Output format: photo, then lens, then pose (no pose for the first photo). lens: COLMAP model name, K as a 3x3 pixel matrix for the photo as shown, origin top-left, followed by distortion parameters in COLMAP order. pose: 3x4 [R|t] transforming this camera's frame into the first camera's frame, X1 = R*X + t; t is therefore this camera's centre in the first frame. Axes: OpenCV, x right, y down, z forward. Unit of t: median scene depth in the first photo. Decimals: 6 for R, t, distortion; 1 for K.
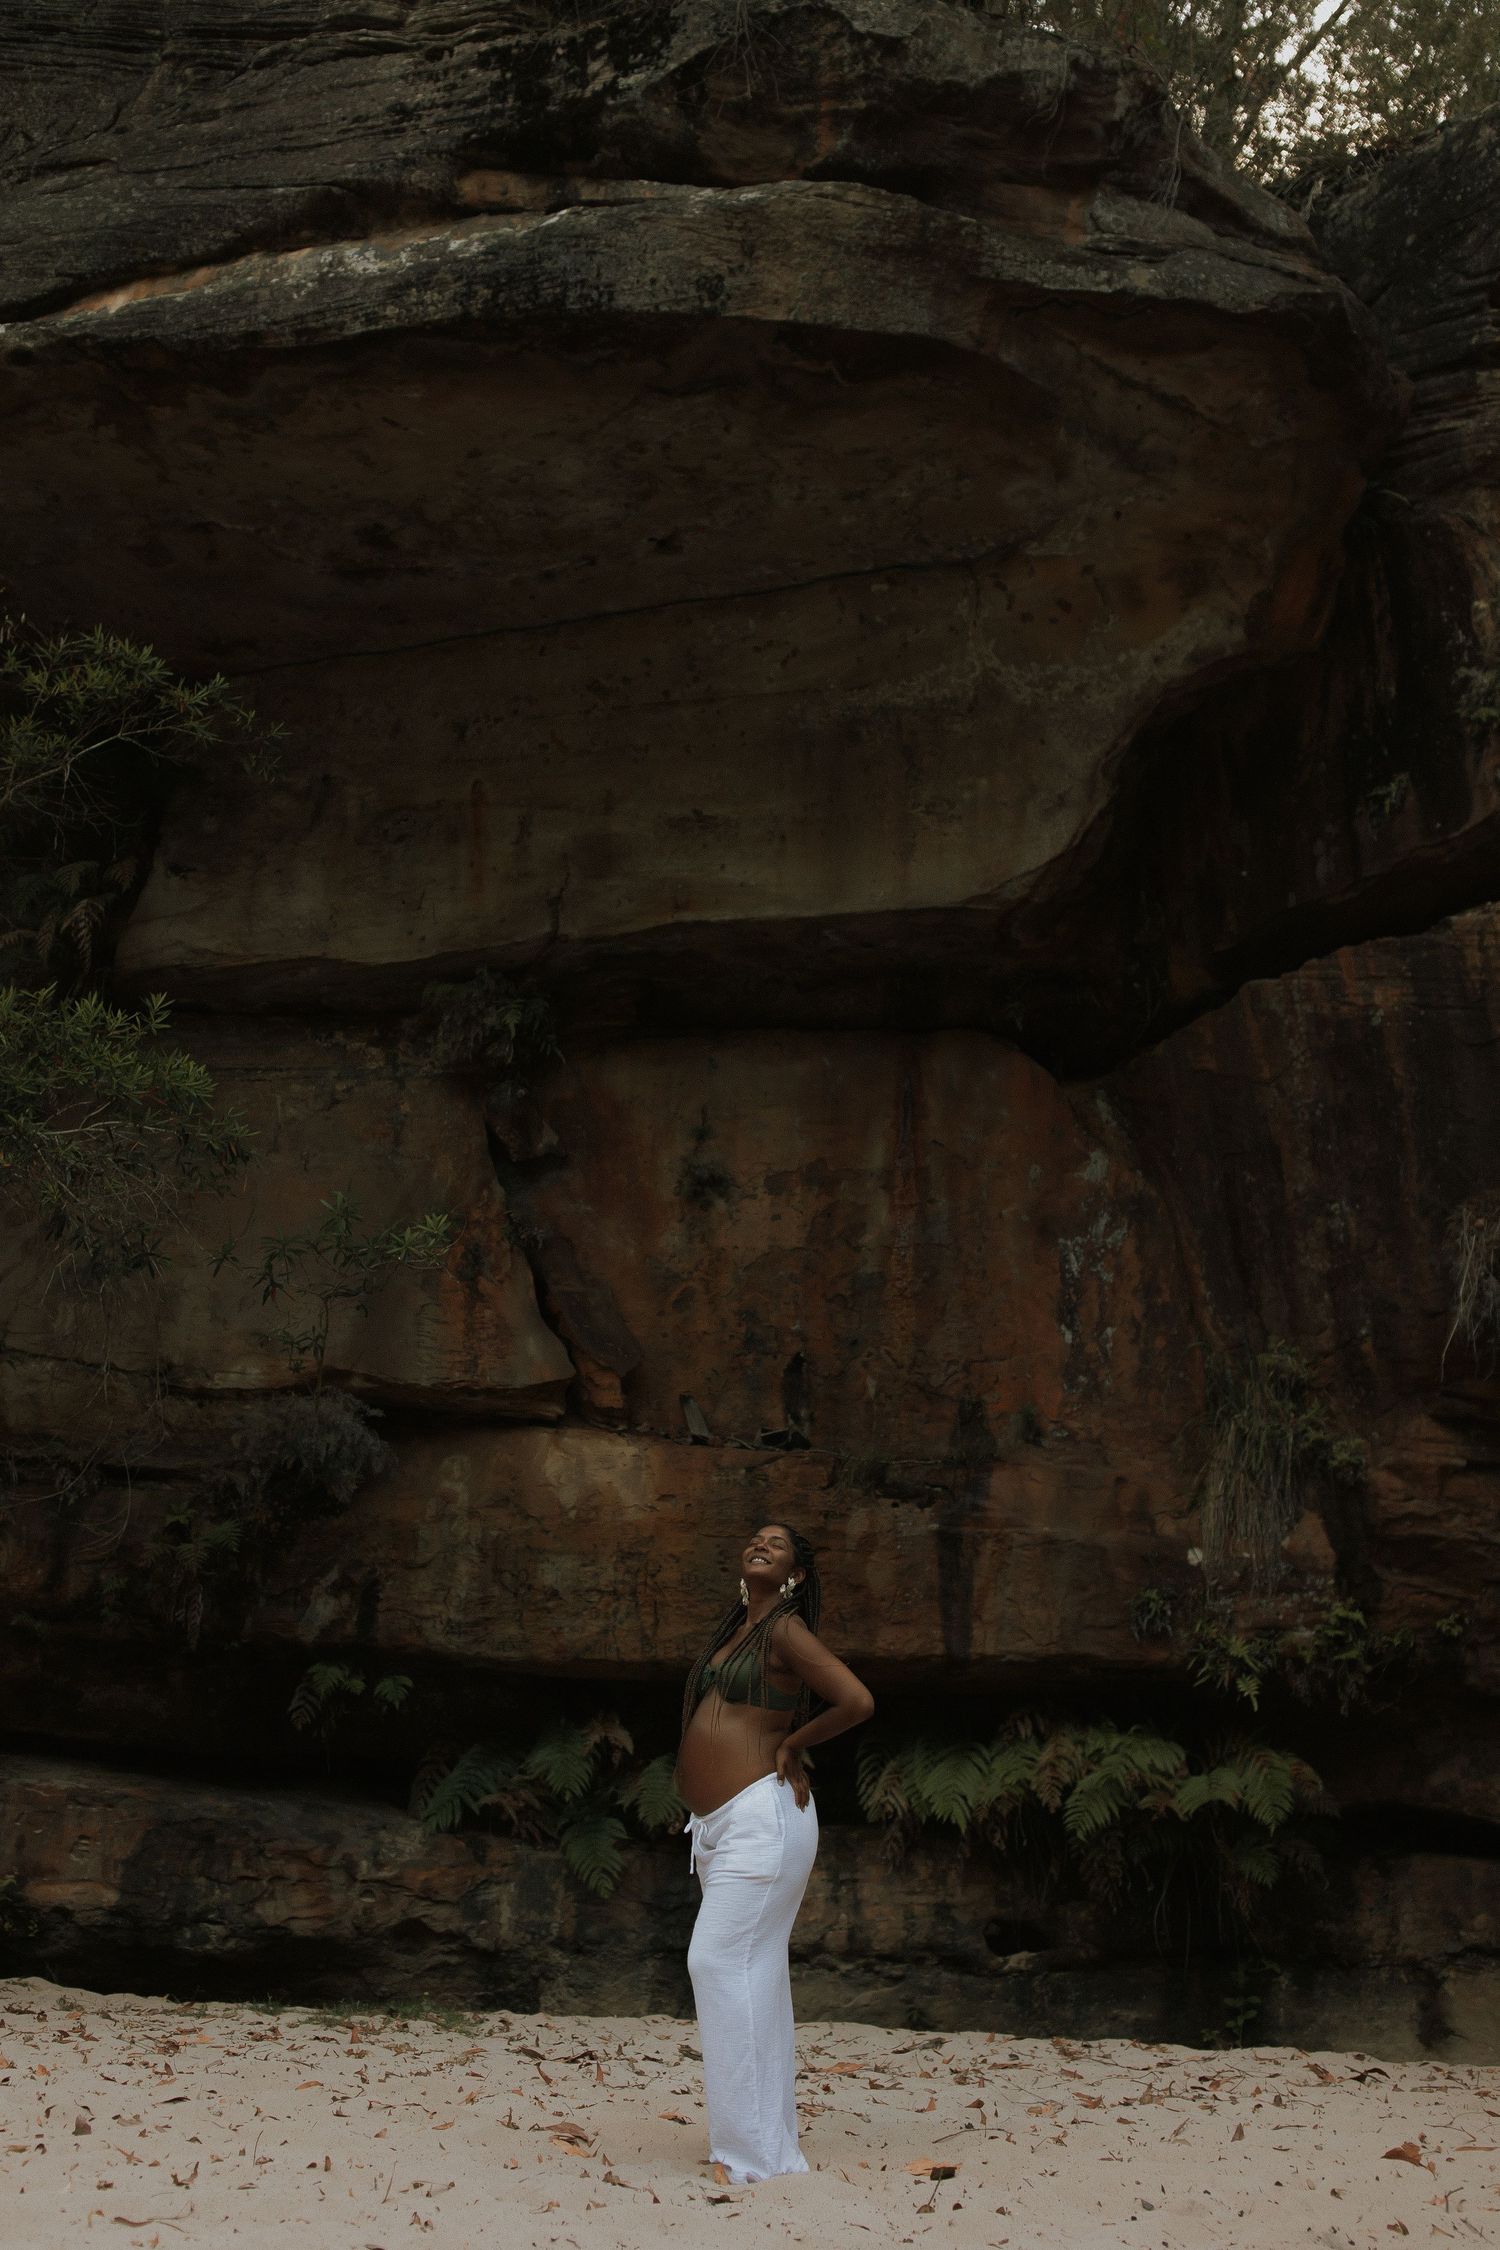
lens RADIAL K [[2237.2, 0, 679.6], [0, 2237.2, 1080.5], [0, 0, 1]] dist [0.010693, -0.008943]
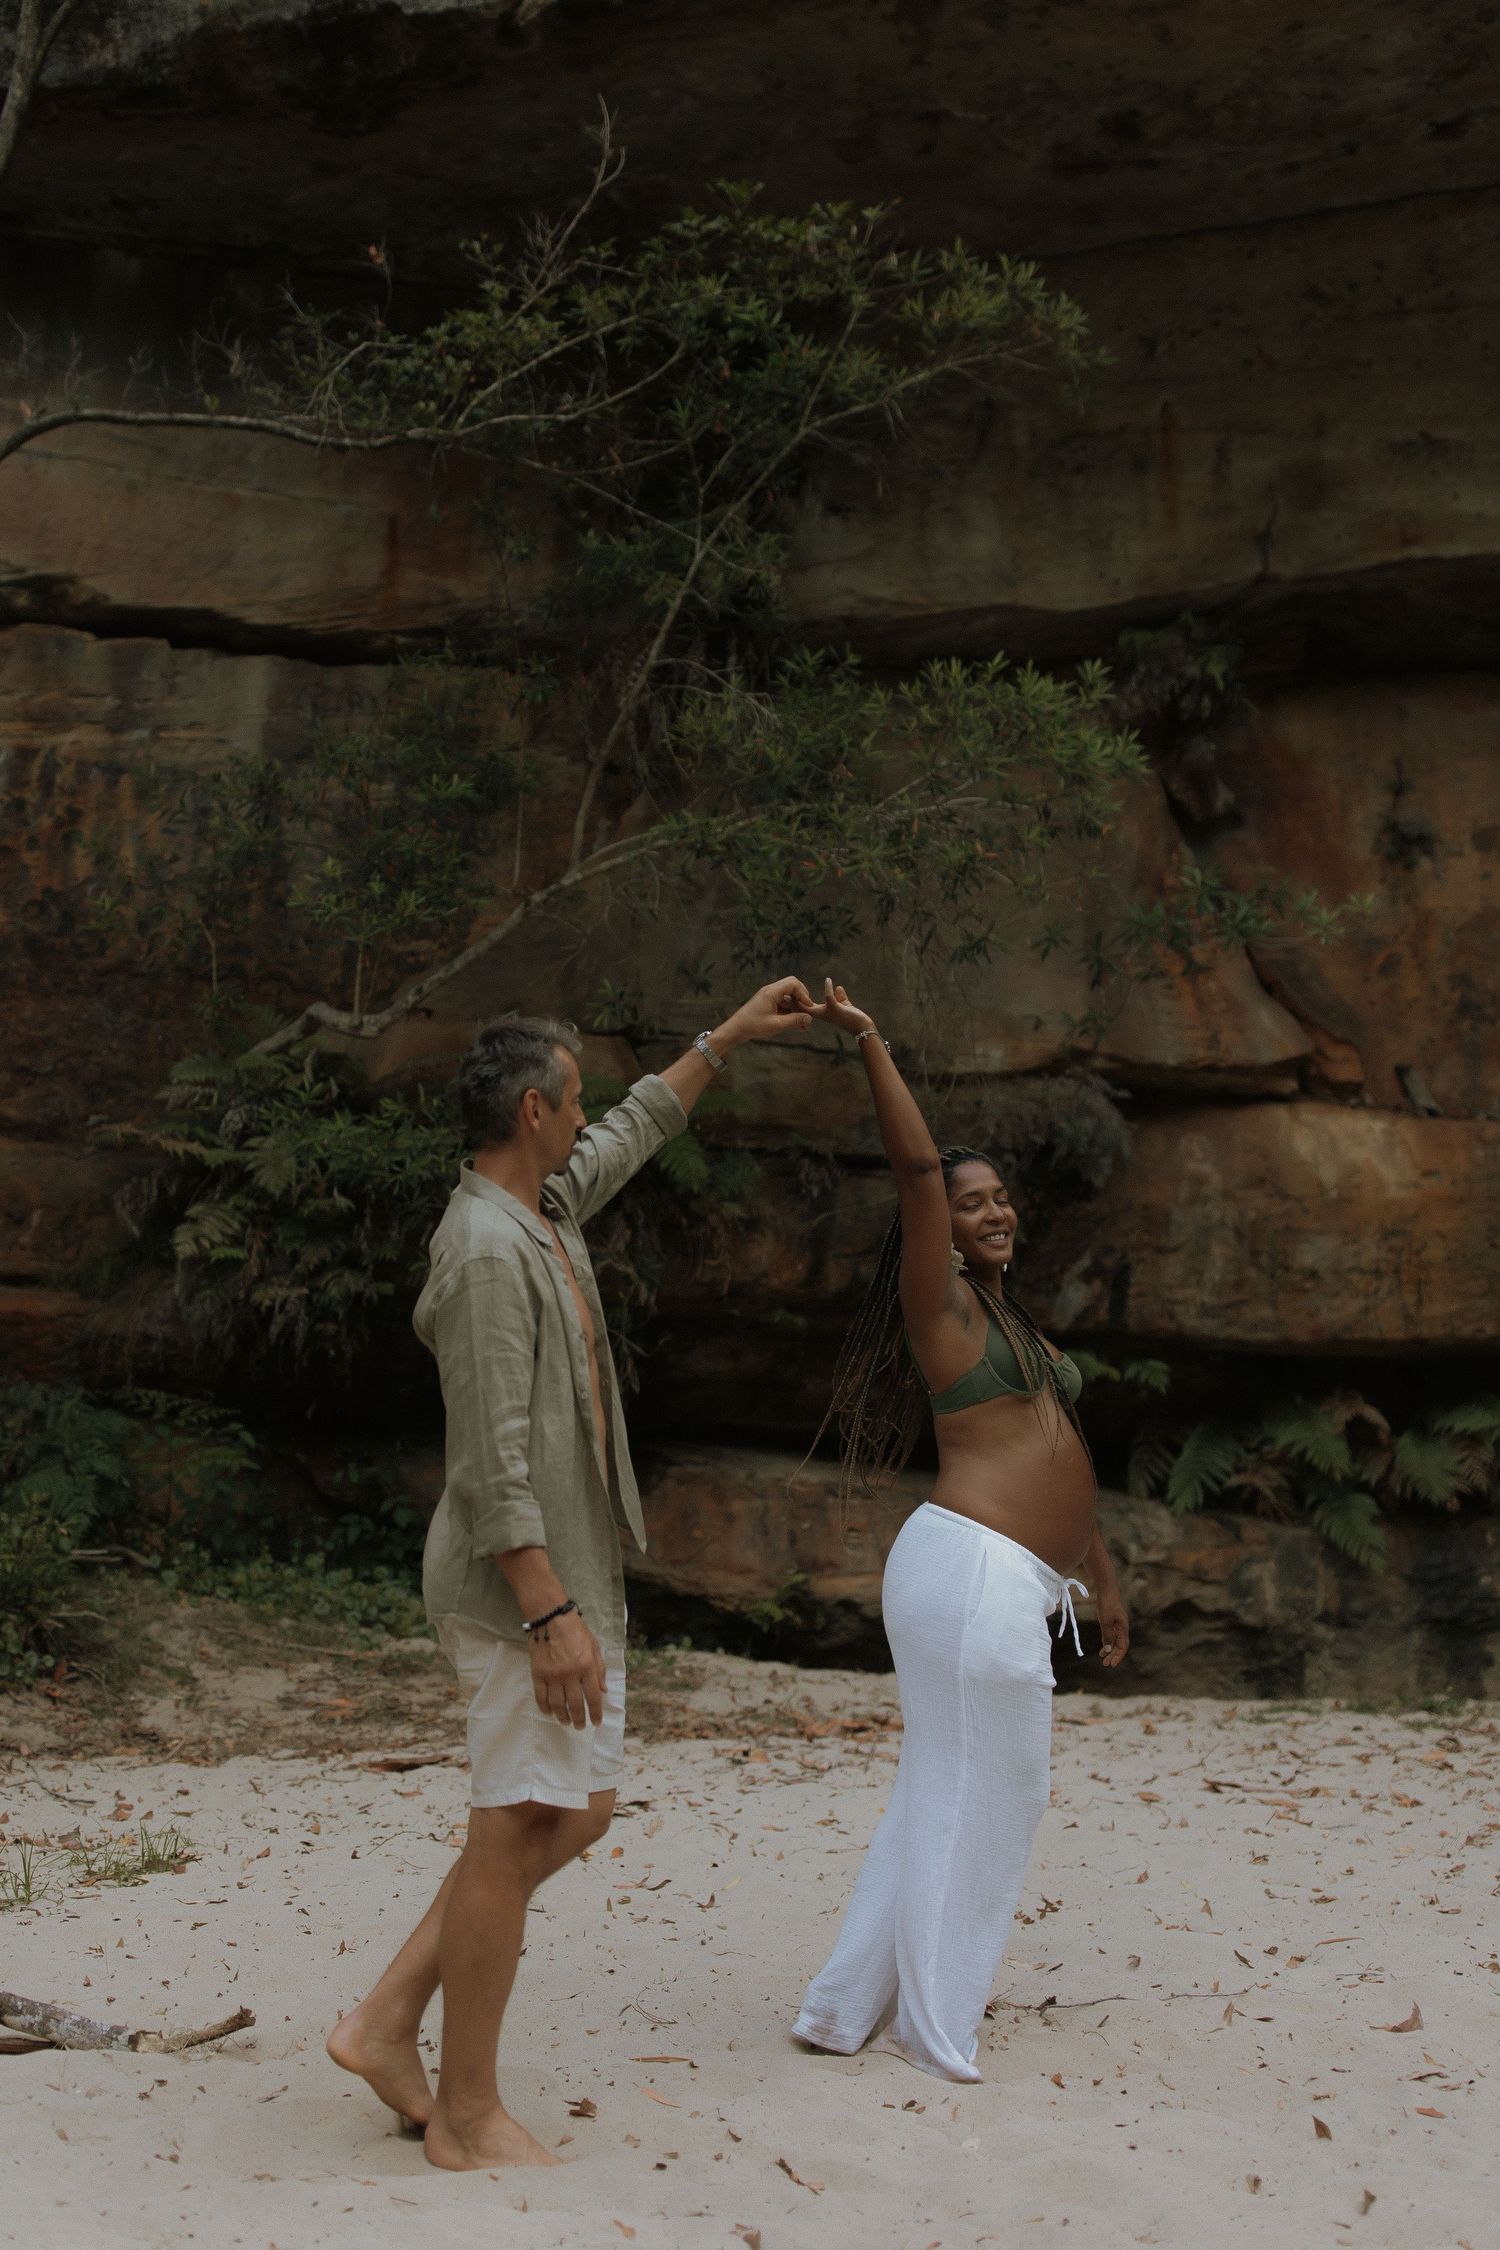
lens RADIAL K [[2327.5, 0, 660.6], [0, 2327.5, 1071.1], [0, 0, 1]] dist [0.006385, -0.014395]
pose [[0.999358, -0.024850, 0.025809, -0.361305], [0.020402, 0.986872, 0.160212, -0.023933], [-0.029451, -0.159582, 0.986745, 0.030882]]
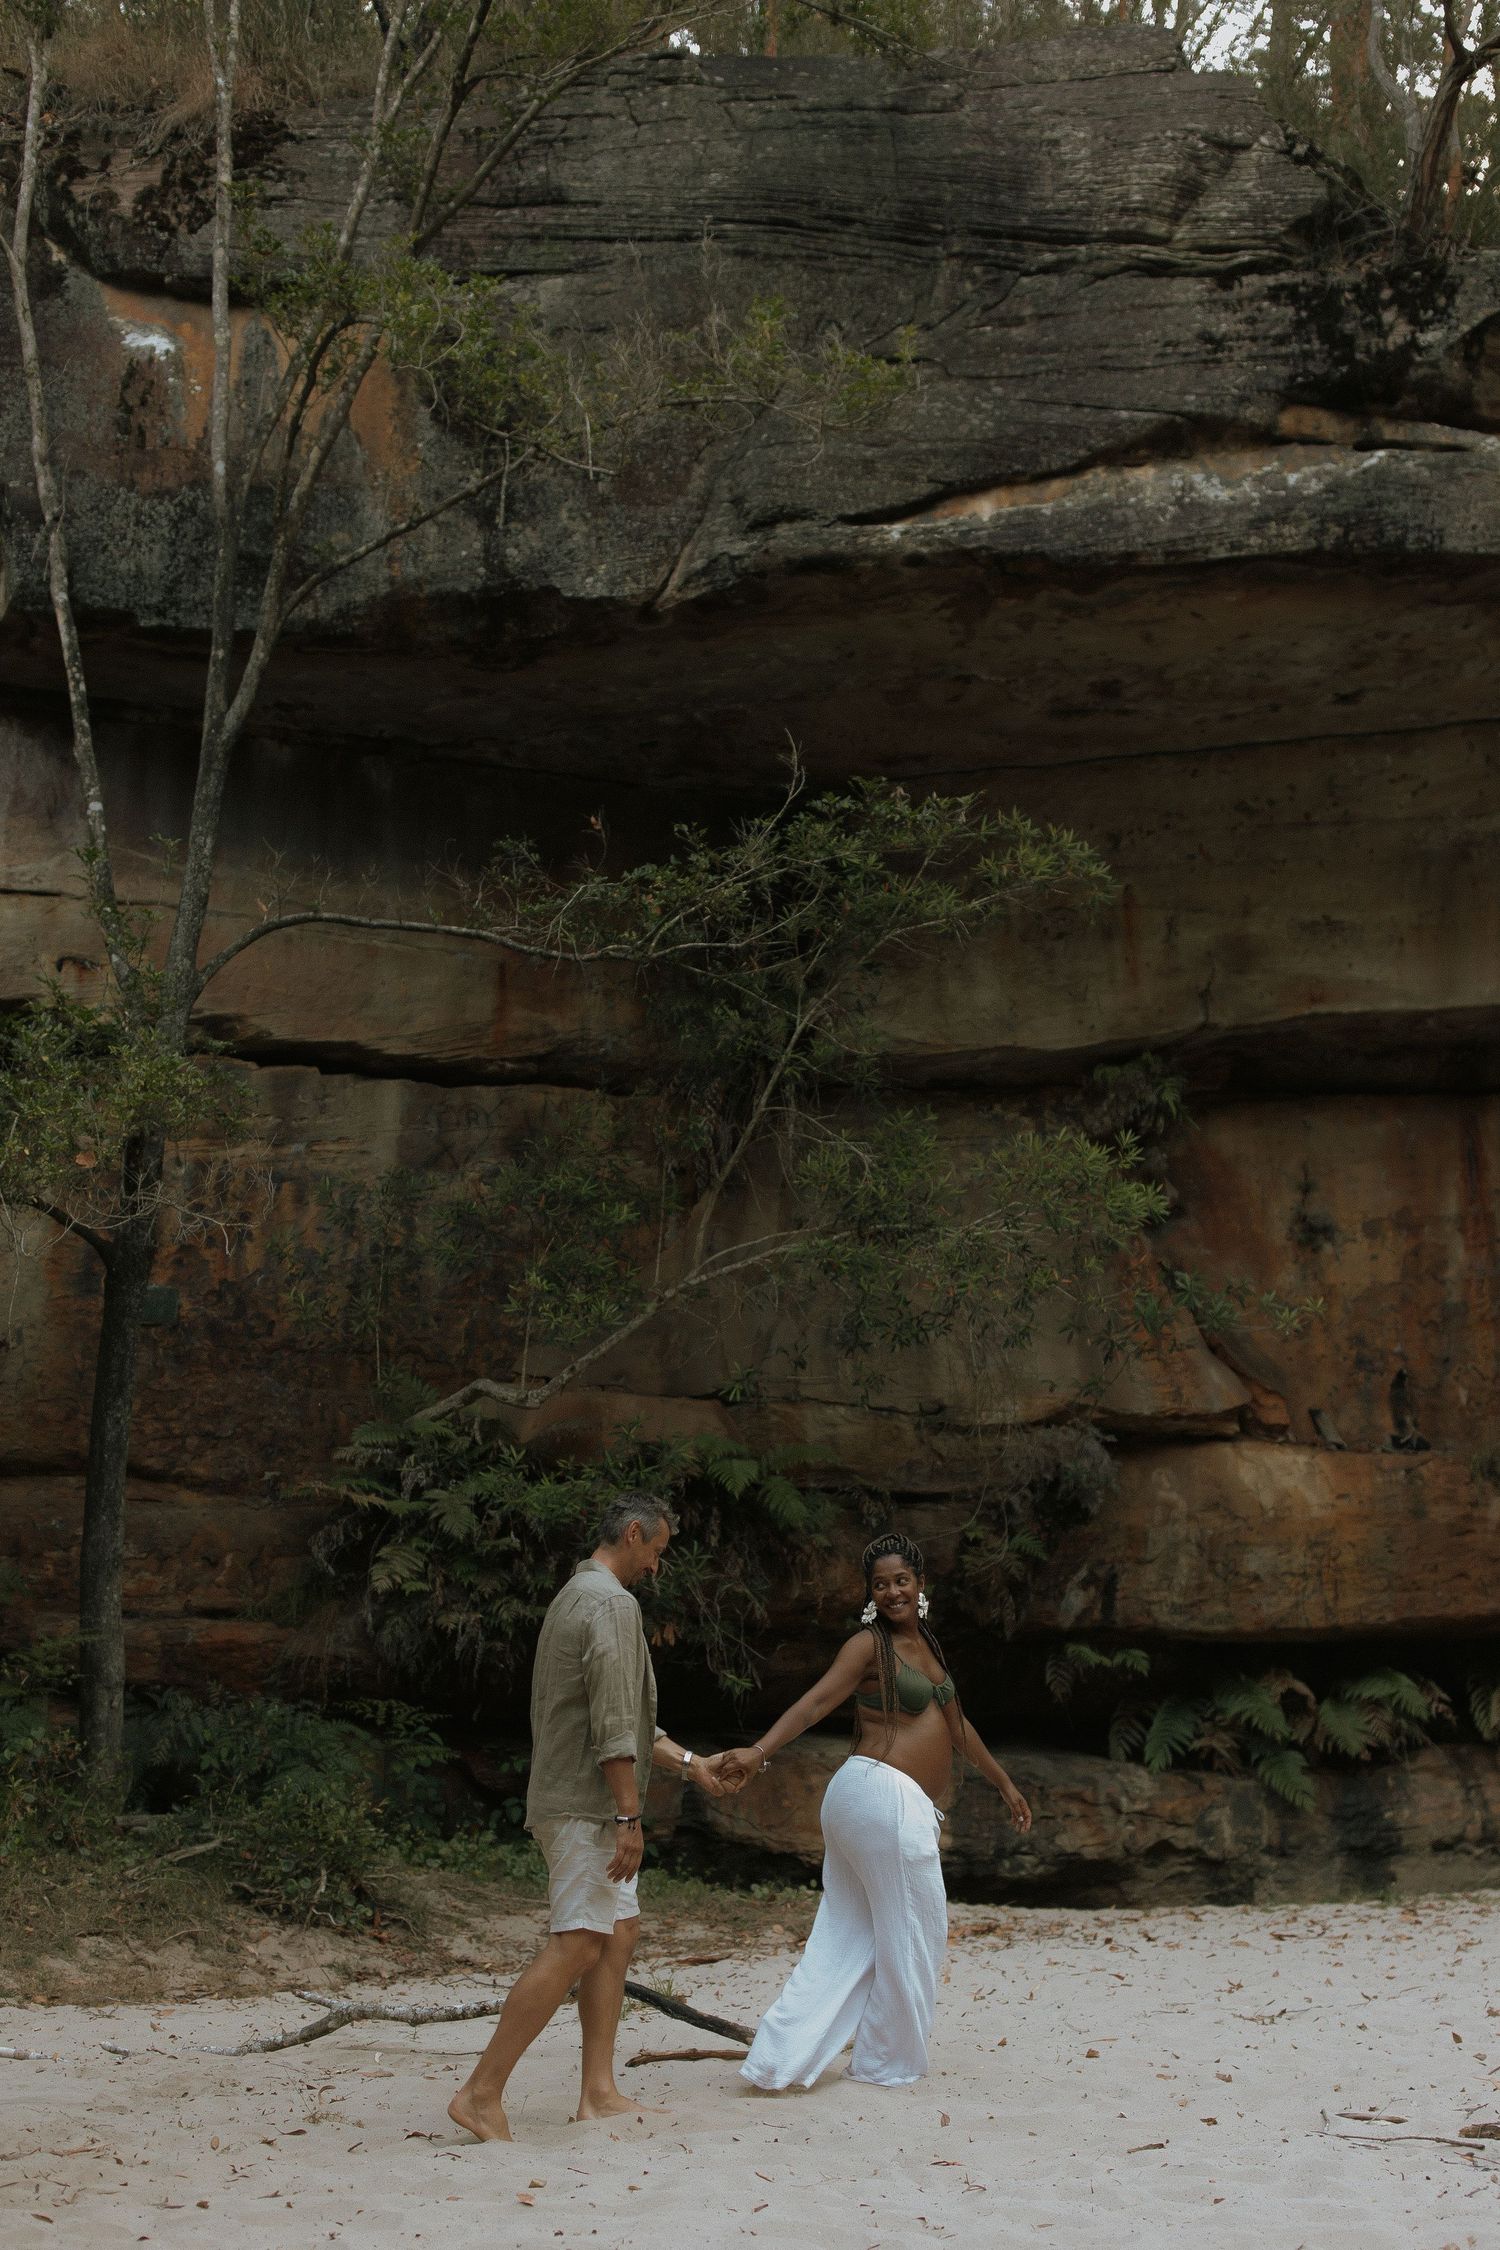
lens RADIAL K [[2508.3, 0, 808.4], [0, 2508.3, 1276.2], [0, 0, 1]] dist [0.014606, -0.033731]
pose [[0.981080, -0.031823, 0.190971, -0.554368], [0.005802, 0.990788, 0.135297, -0.121917], [-0.193518, -0.131629, 0.972227, -0.267750]]
